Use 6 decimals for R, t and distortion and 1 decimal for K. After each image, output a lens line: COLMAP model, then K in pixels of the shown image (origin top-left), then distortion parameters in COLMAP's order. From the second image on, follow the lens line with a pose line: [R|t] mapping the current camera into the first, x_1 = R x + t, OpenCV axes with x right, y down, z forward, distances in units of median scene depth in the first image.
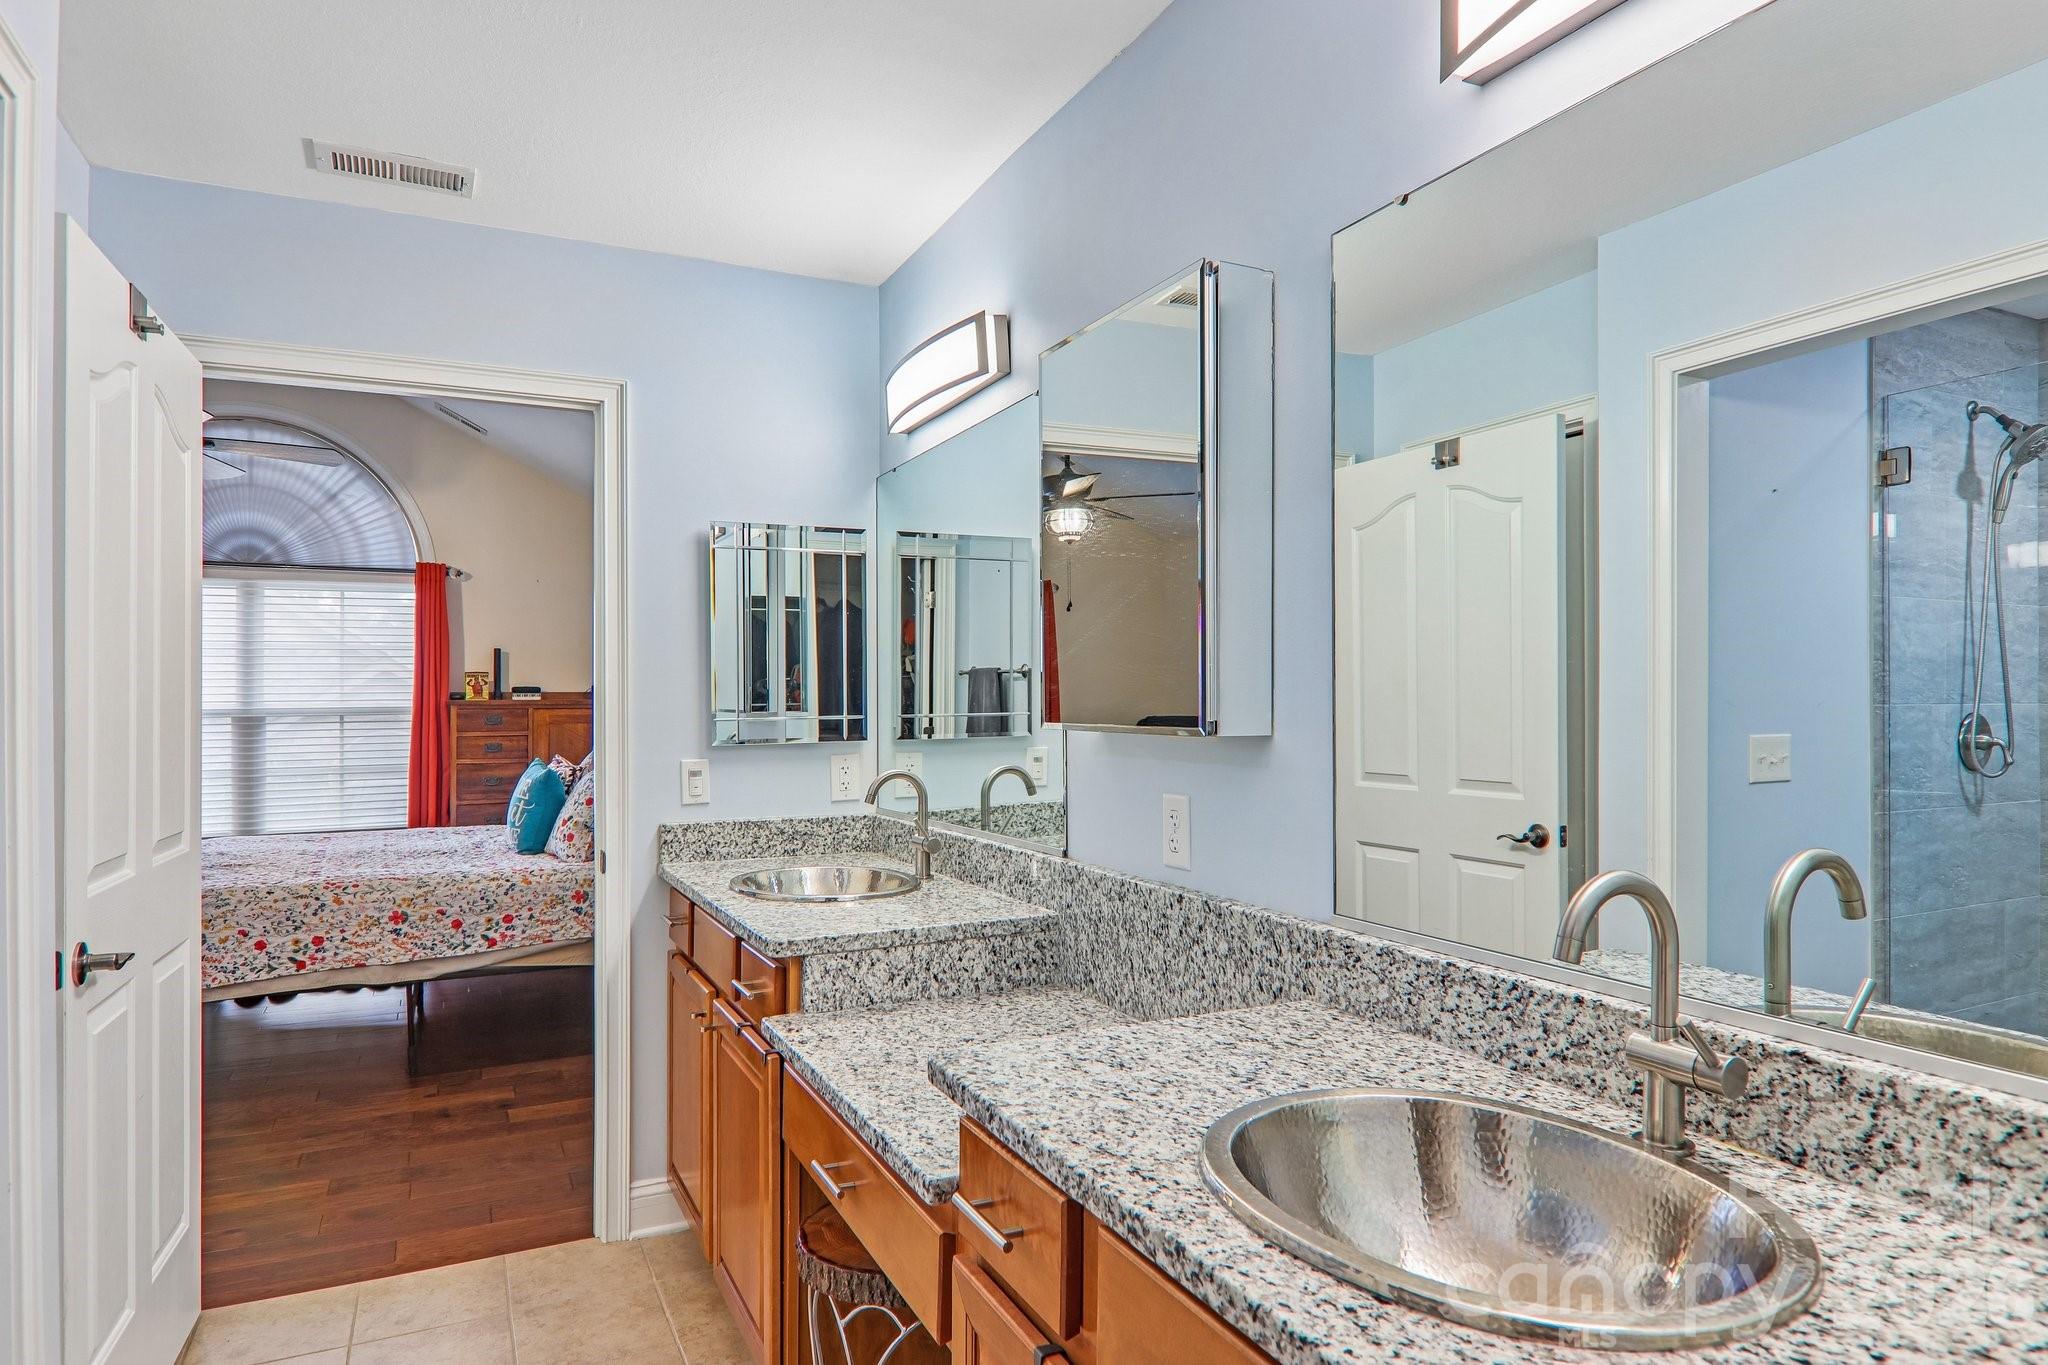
lens RADIAL K [[1187.0, 0, 1018.2], [0, 1187.0, 688.0], [0, 0, 1]] dist [-0.005790, -0.002013]
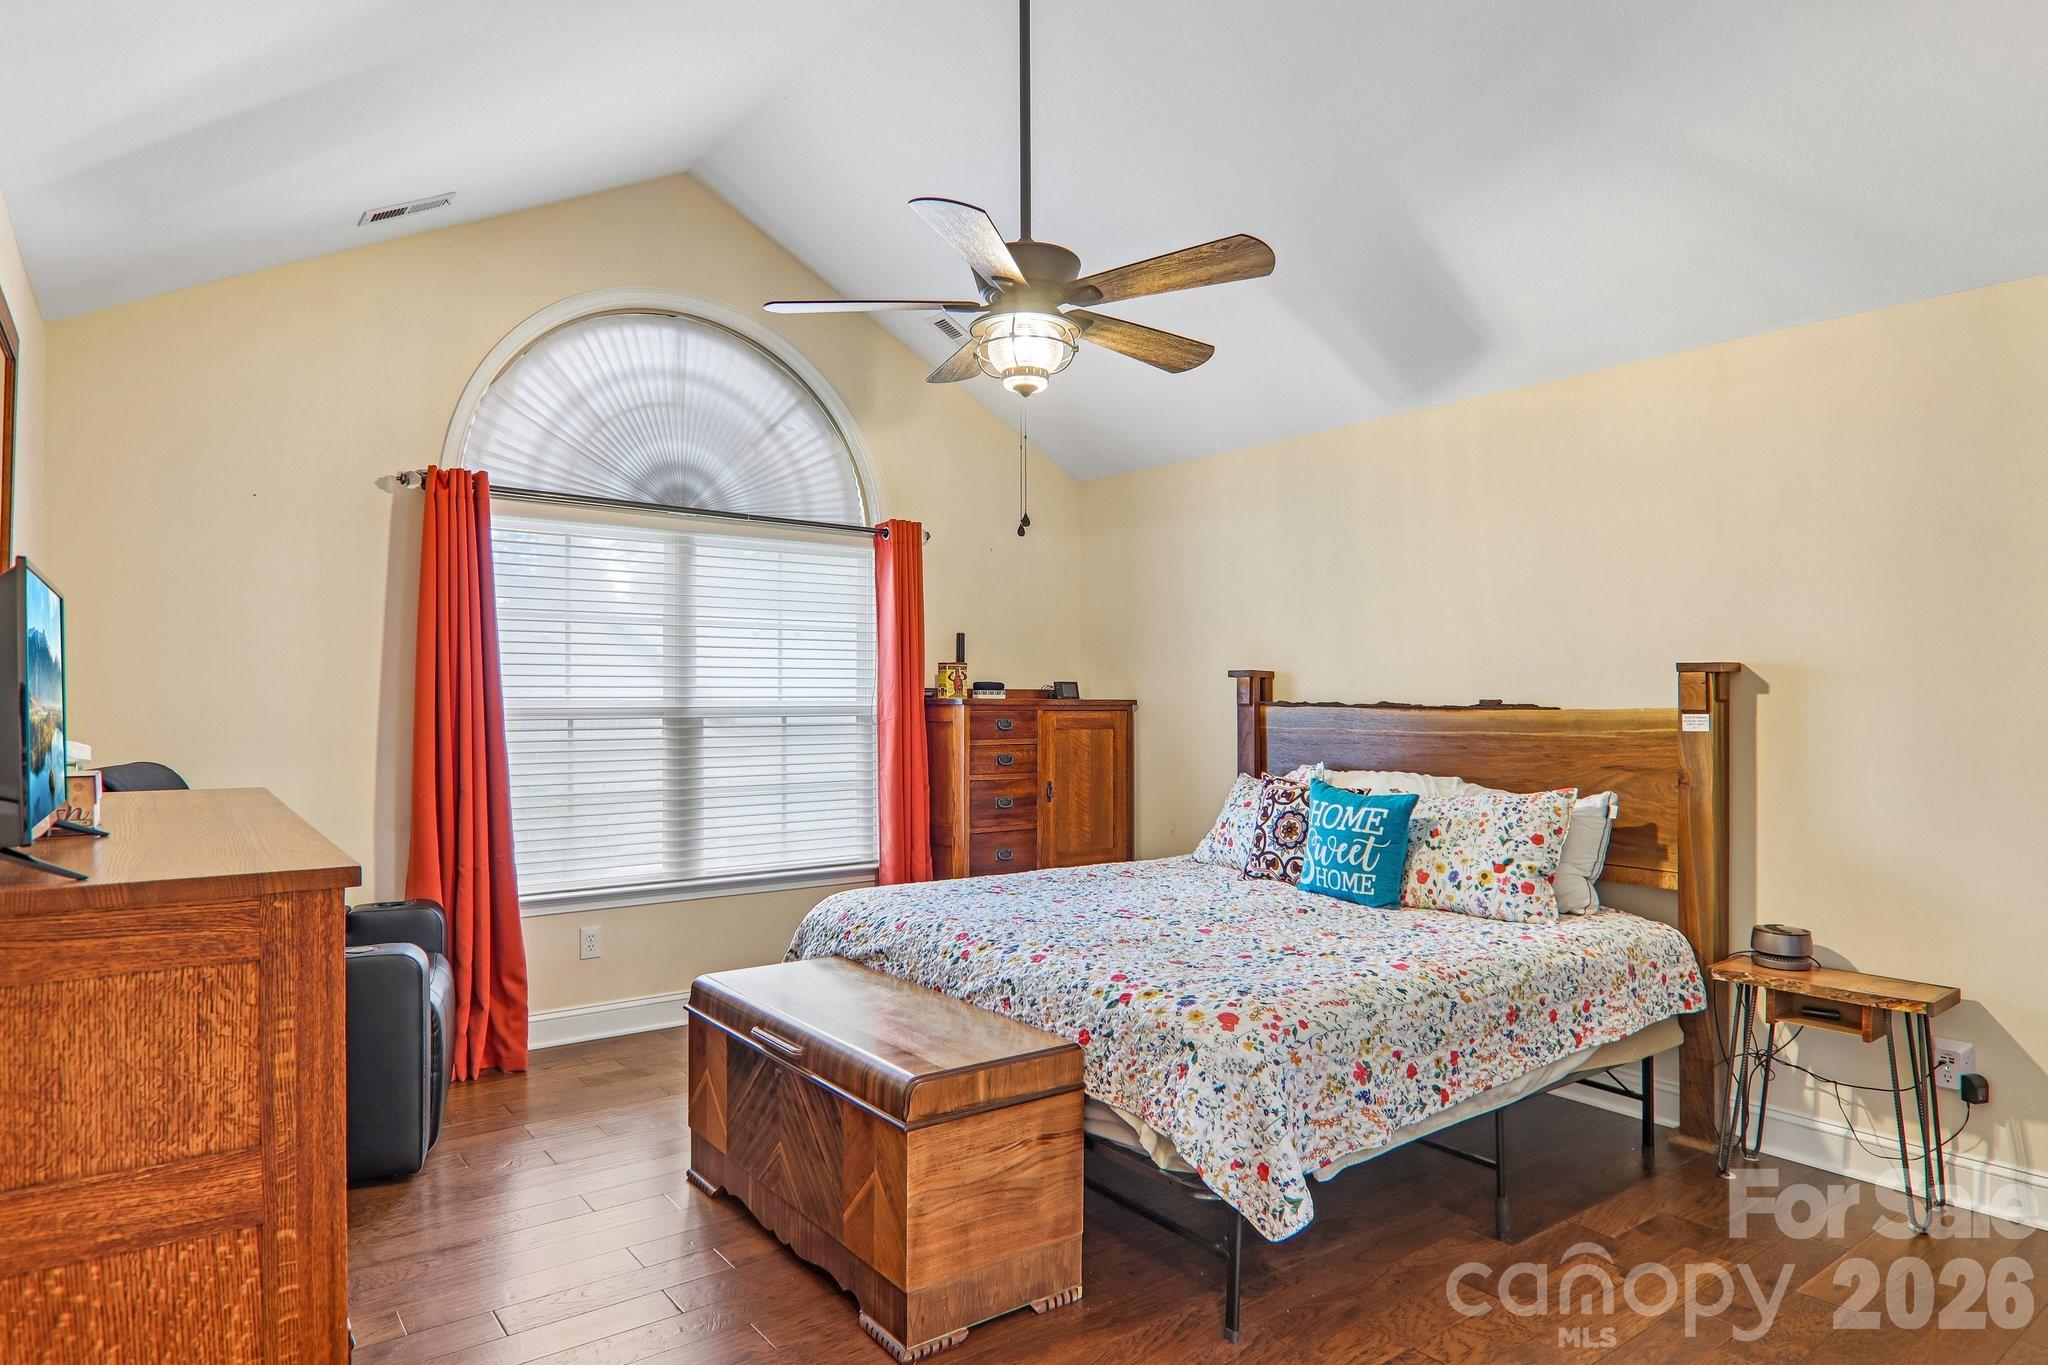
lens RADIAL K [[1166.5, 0, 1059.7], [0, 1166.5, 706.8], [0, 0, 1]] dist [-0.029242, -0.001250]
pose [[0.976553, 0.009647, 0.215059, -0.563514], [-0.013818, 0.999744, 0.017902, 0.000947], [-0.214831, -0.020454, 0.976437, 0.232691]]
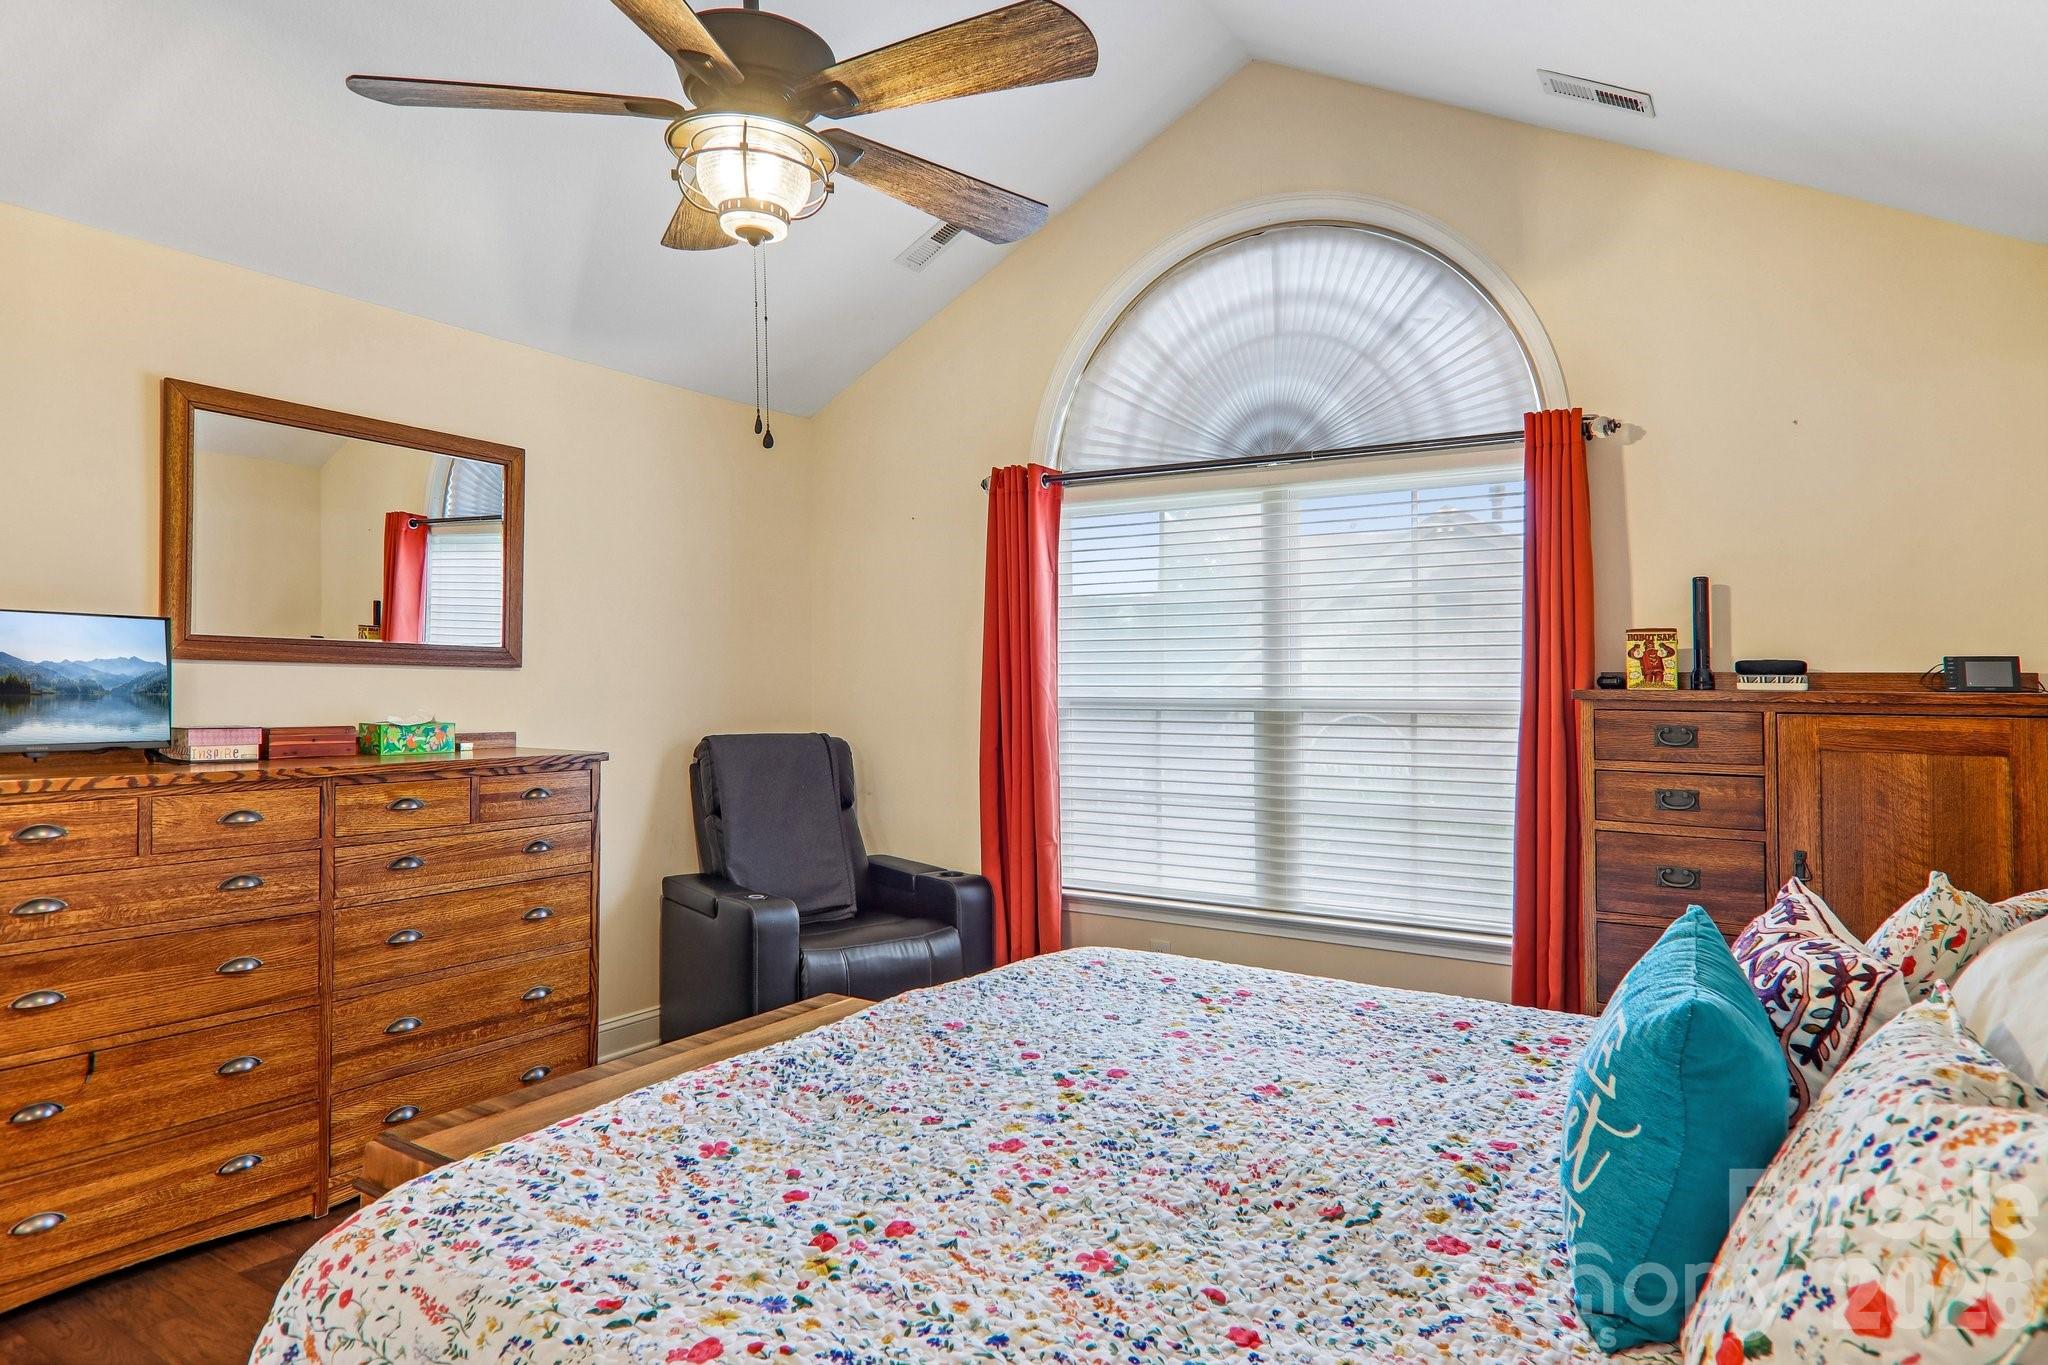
lens RADIAL K [[1198.3, 0, 1027.0], [0, 1198.3, 625.3], [0, 0, 1]] dist [-0.001659, -0.000685]
pose [[0.529282, -0.031849, -0.847848, -0.191452], [-0.000991, 0.999271, -0.038155, 0.003394], [0.848445, 0.021035, 0.528865, 0.554370]]
